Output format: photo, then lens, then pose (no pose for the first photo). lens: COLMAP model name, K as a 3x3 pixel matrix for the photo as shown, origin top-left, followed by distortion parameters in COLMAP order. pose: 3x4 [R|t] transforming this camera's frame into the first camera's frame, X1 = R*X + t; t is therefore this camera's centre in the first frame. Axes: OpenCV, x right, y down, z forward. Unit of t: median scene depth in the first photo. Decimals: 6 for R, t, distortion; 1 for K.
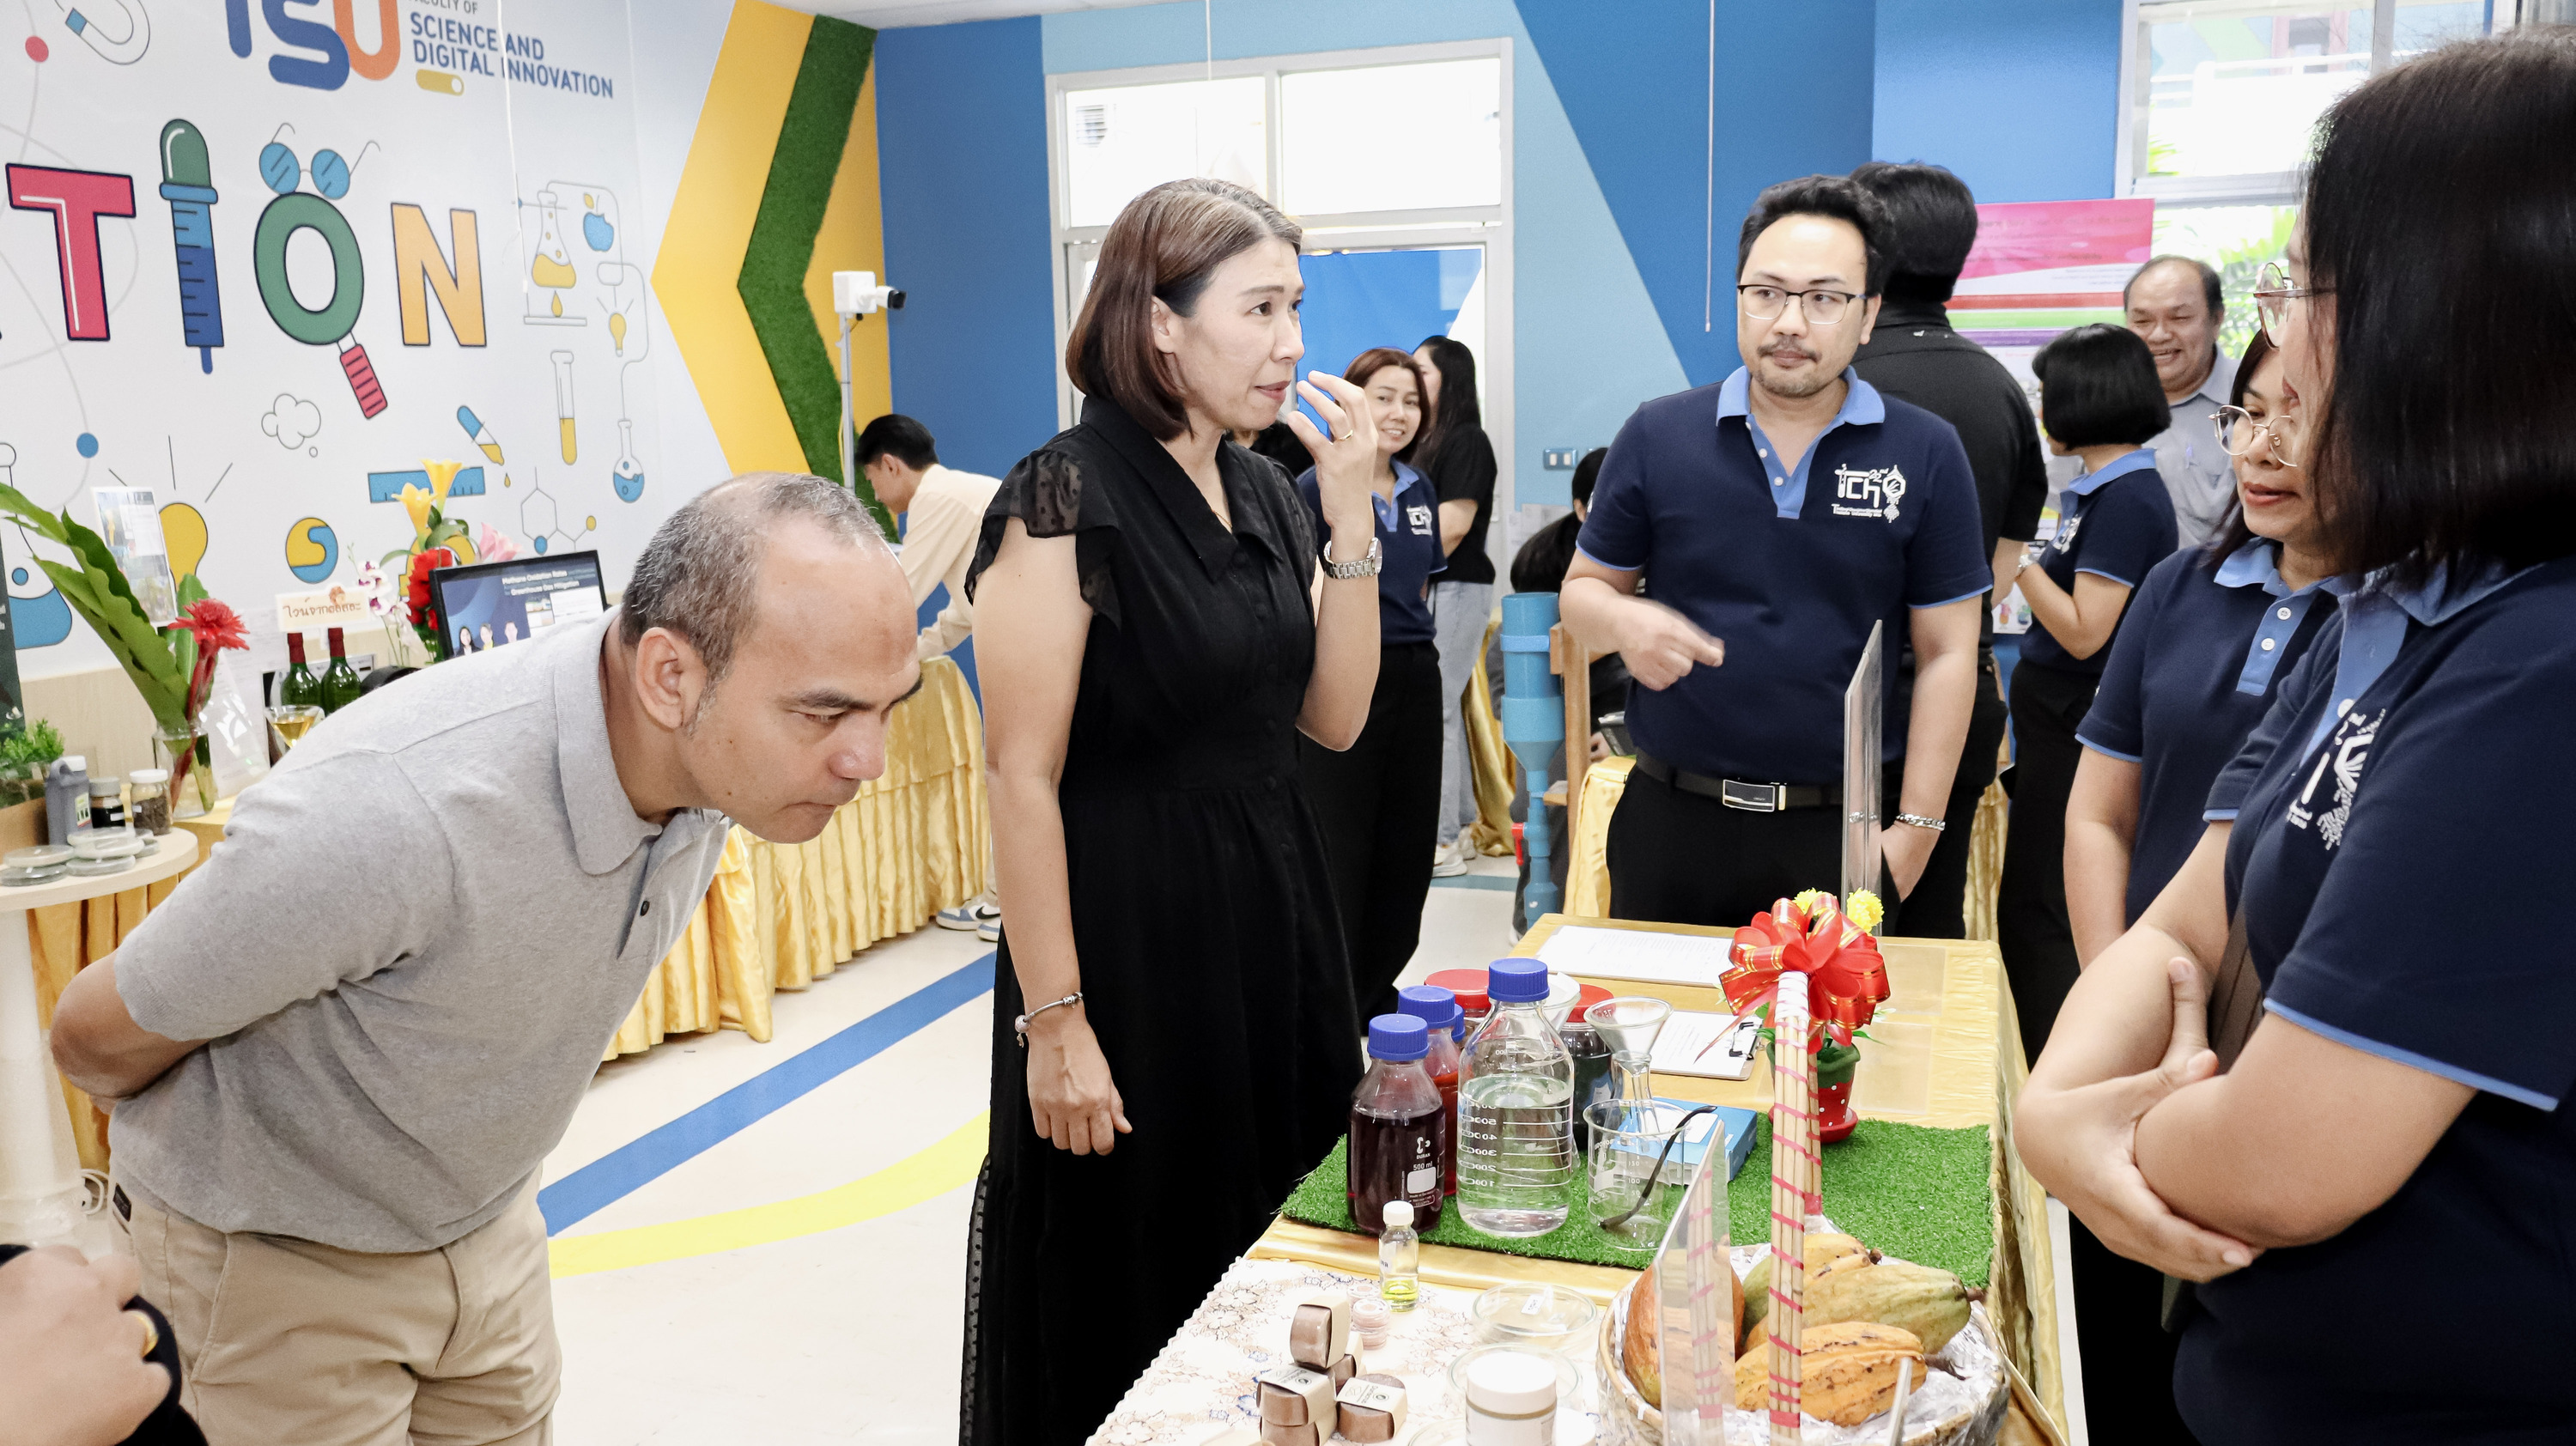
lens RADIAL K [[2097.5, 0, 1279.7], [0, 2097.5, 735.8], [0, 0, 1]] dist [0.003306, 0.003923]
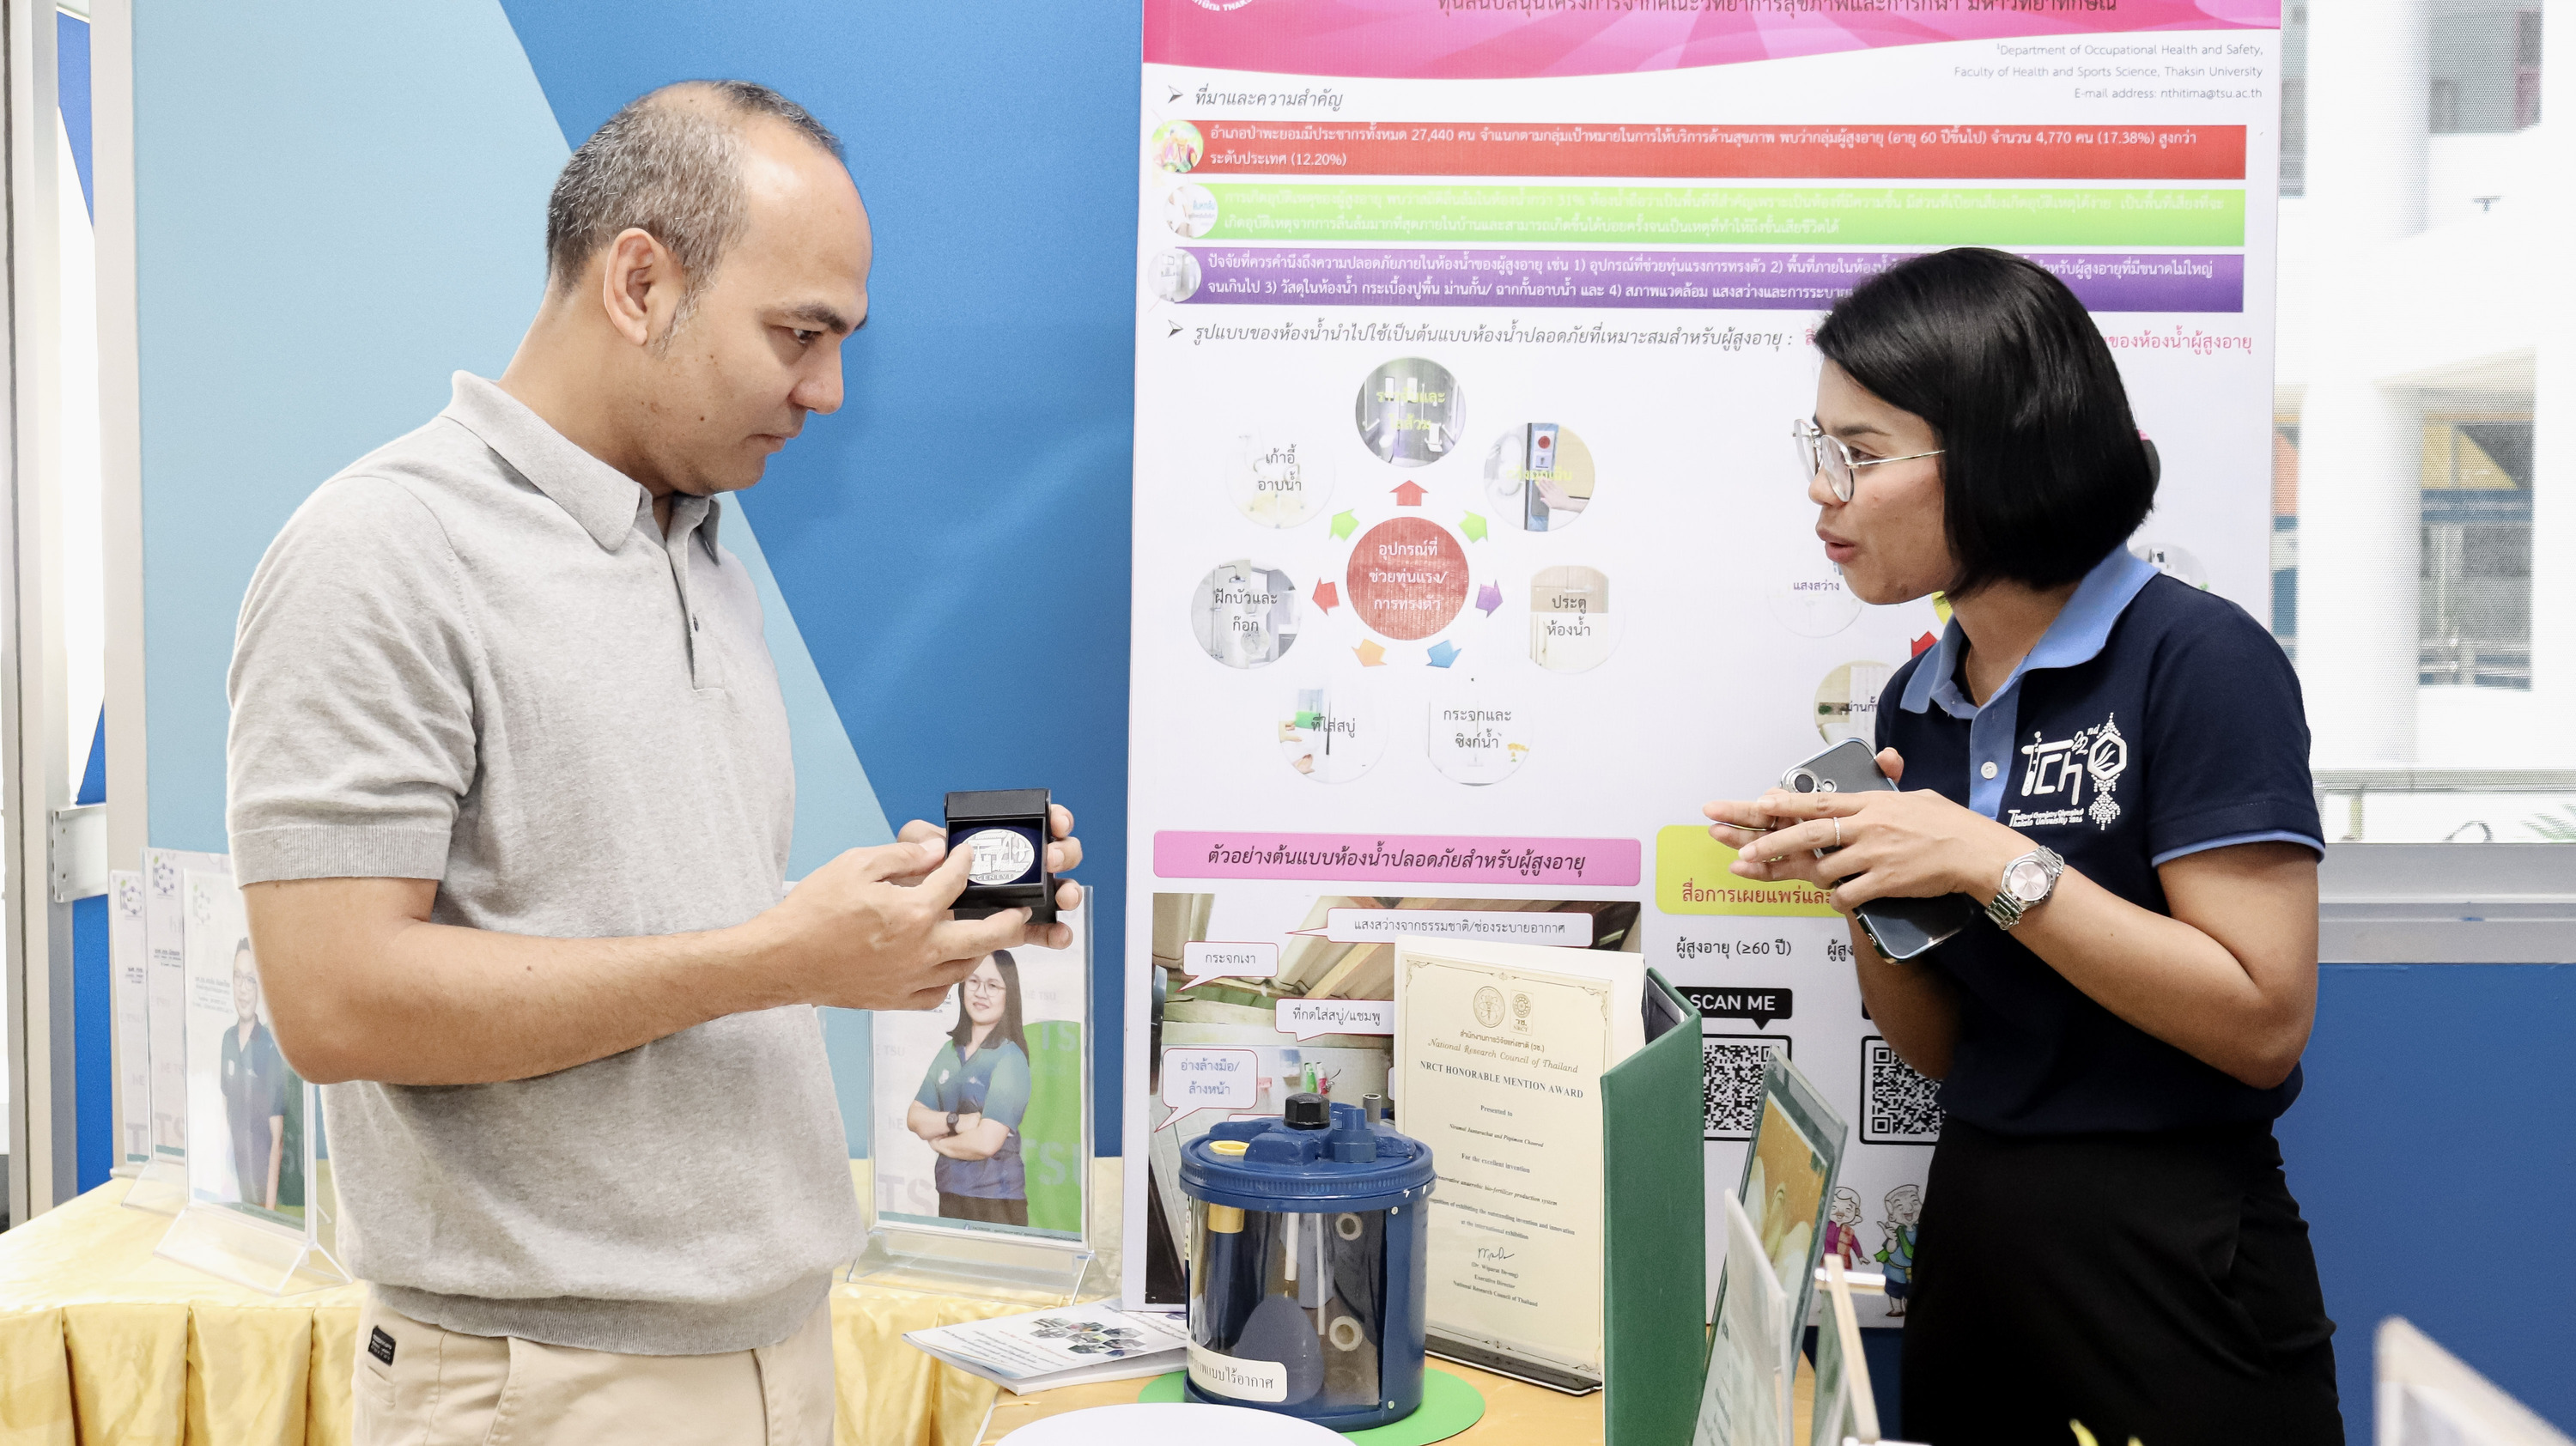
lens RADIAL K [[2897.6, 0, 1271.5], [0, 2897.6, 730.4], [0, 0, 1]] dist [0.005071, 0.000000]
pose [[0.942050, 0.003300, 0.335455, 0.157396], [0.039533, 0.991892, -0.120776, -0.090128], [-0.333134, 0.127038, 0.934282, 0.709663]]
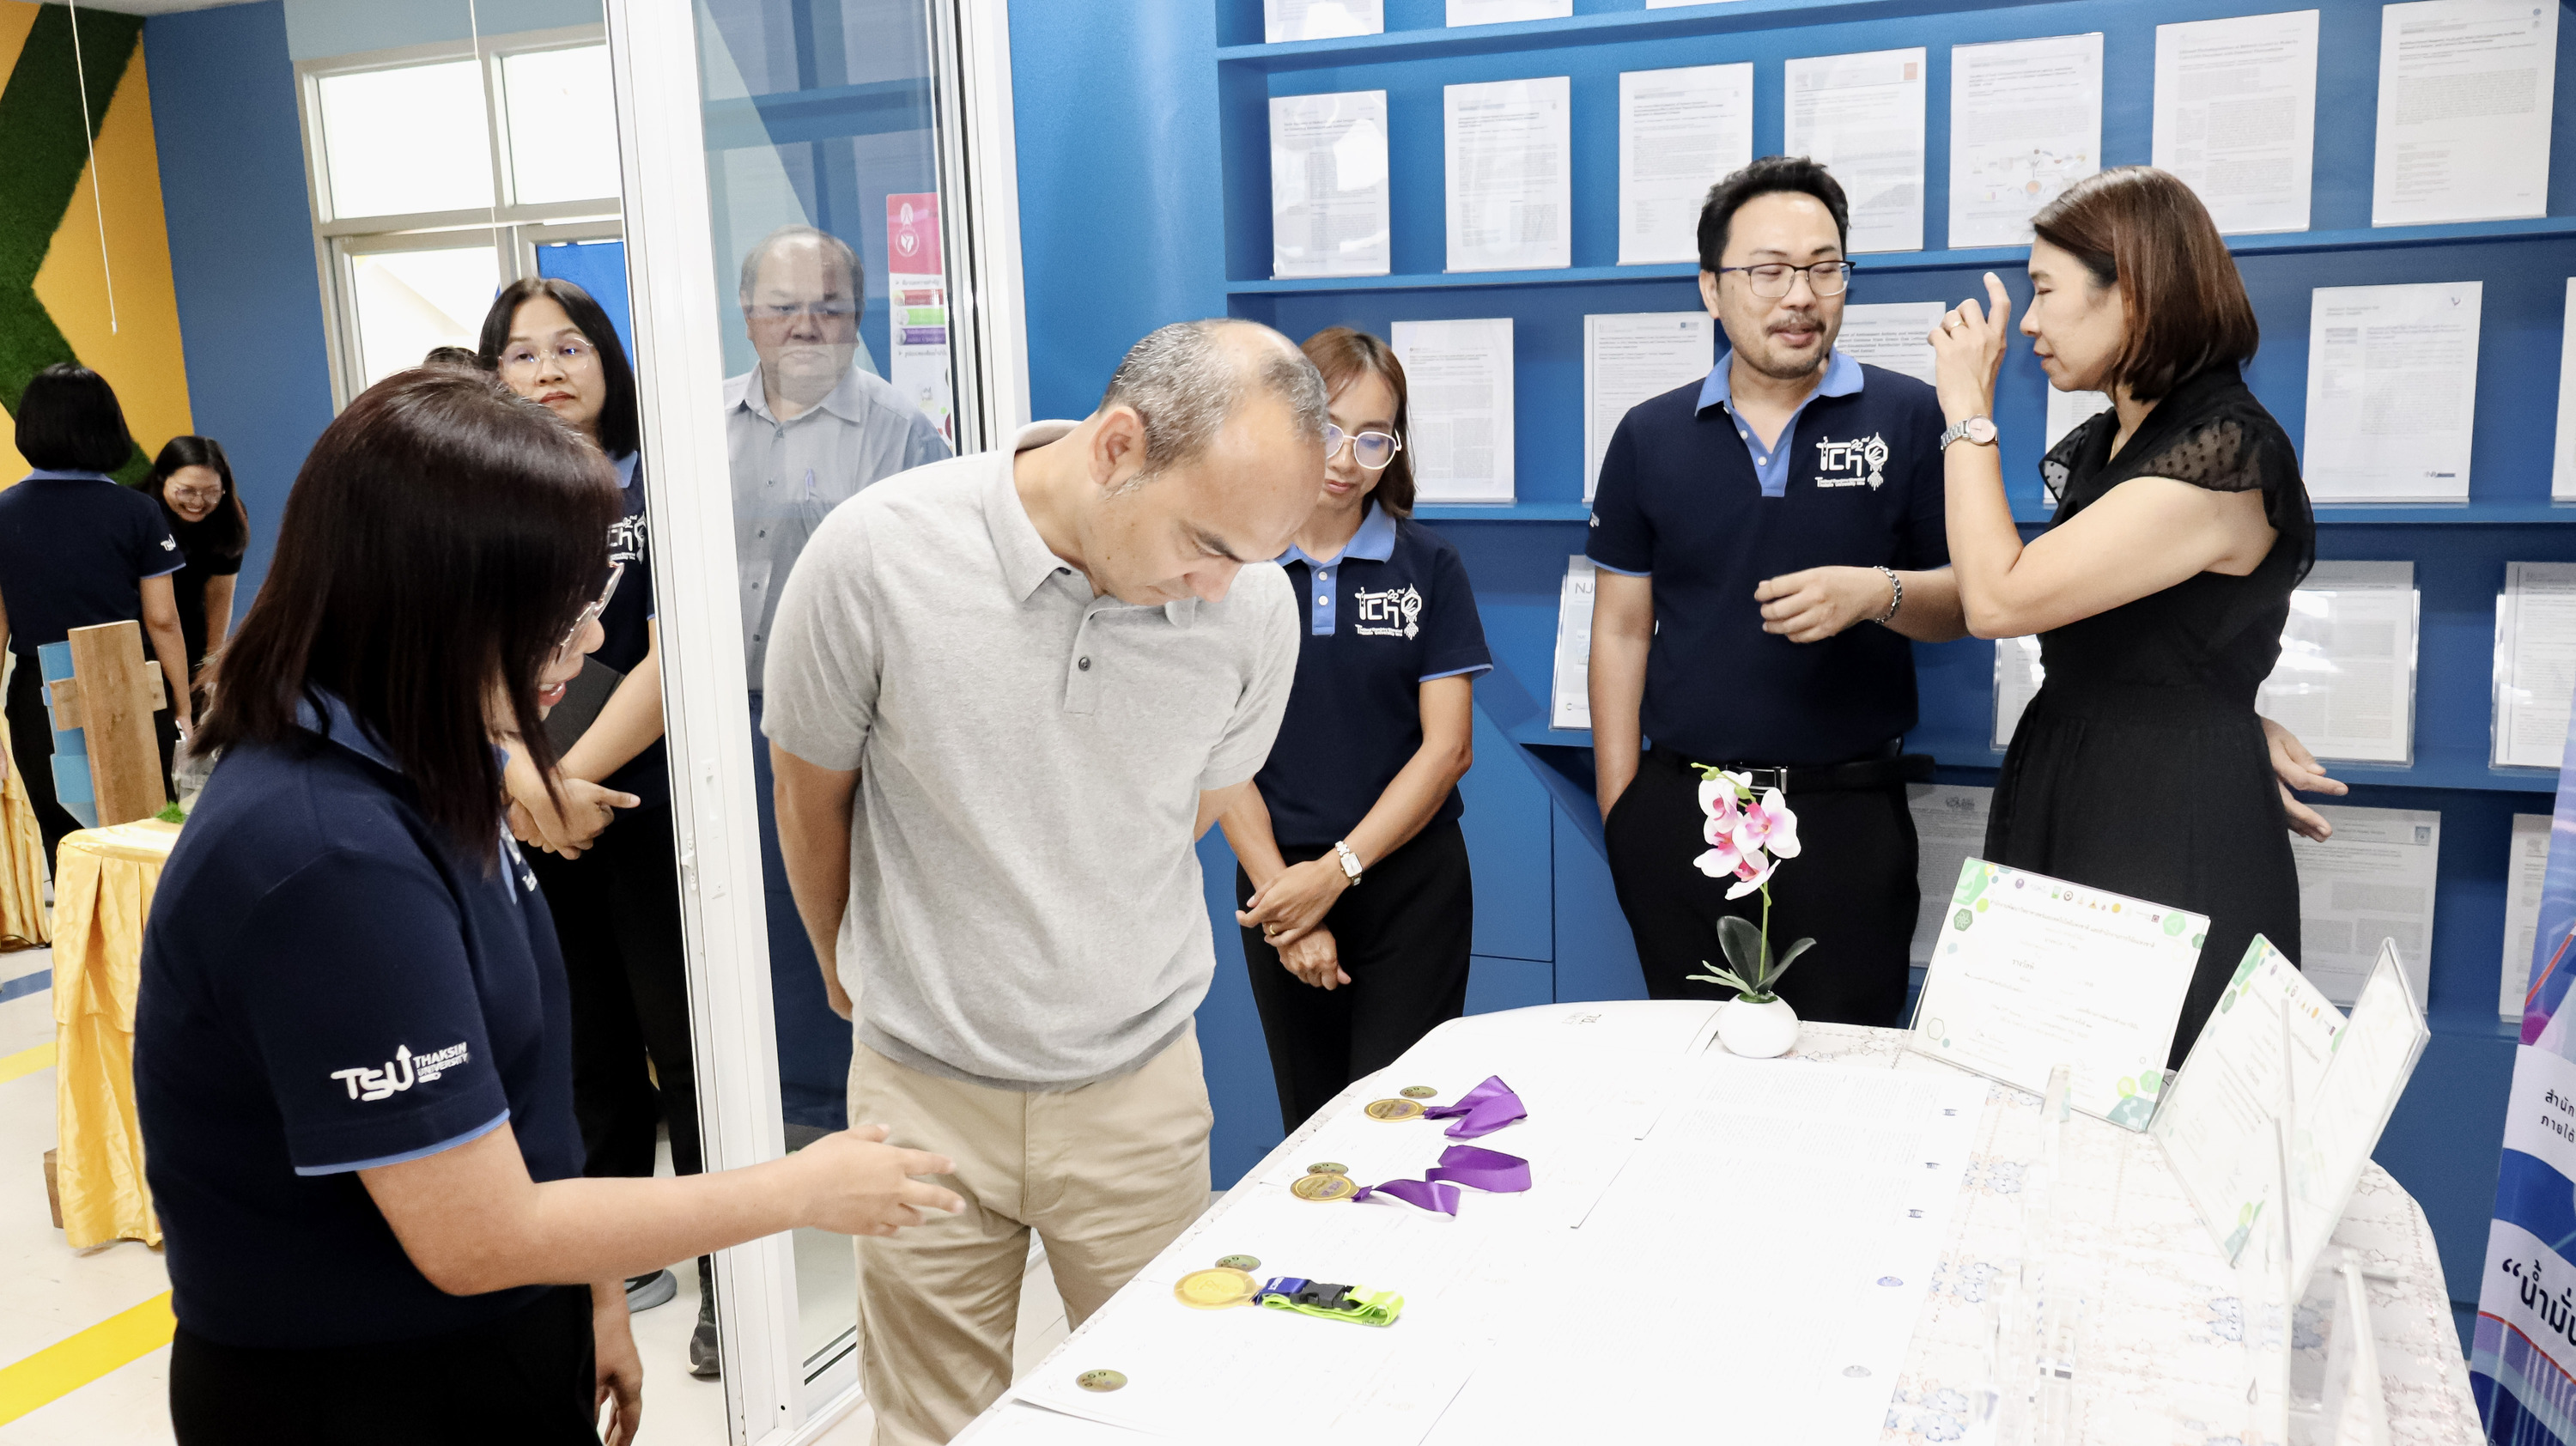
lens RADIAL K [[2097.5, 0, 1288.8], [0, 2097.5, 713.8], [0, 0, 1]] dist [0.003306, 0.003923]
pose [[0.998182, -0.006475, -0.059919, 0.532704], [0.007127, 0.999918, 0.010670, -0.031911], [0.059845, -0.011077, 0.998146, 0.086701]]
